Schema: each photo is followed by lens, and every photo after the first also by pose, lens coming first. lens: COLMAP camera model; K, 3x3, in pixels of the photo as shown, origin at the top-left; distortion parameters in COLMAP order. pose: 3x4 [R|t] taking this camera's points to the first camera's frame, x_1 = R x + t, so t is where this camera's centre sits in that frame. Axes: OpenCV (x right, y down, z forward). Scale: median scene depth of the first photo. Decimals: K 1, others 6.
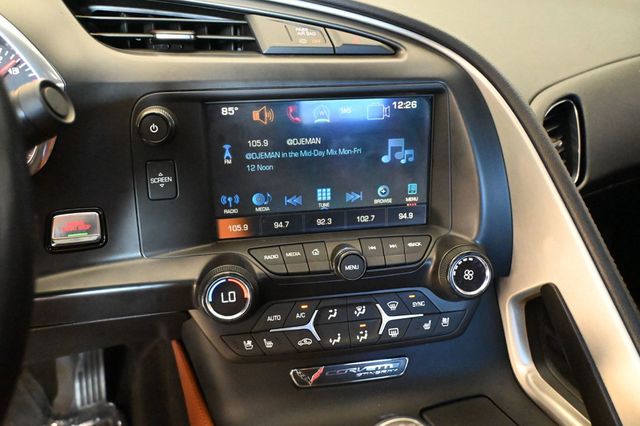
lens RADIAL K [[494.0, 0, 319.2], [0, 494.0, 212.8], [0, 0, 1]] dist [-0.027418, 0.005737]
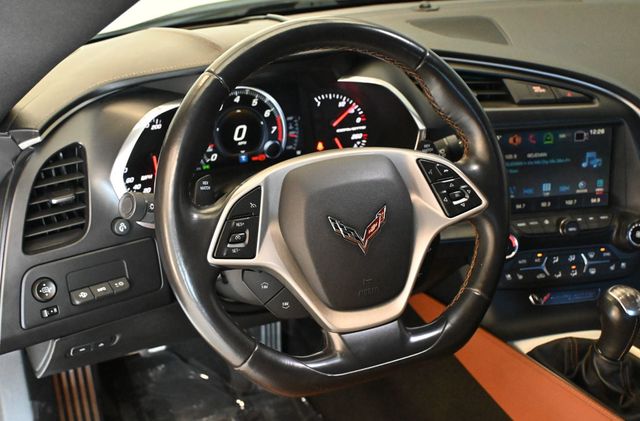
lens RADIAL K [[844.5, 0, 321.6], [0, 844.5, 210.0], [0, 0, 1]] dist [0.012110, 0.000000]
pose [[0.999782, -0.008821, 0.018941, -0.797599], [0.008984, 0.999923, -0.008550, 0.055554], [-0.018864, 0.008719, 0.999784, -1.786953]]
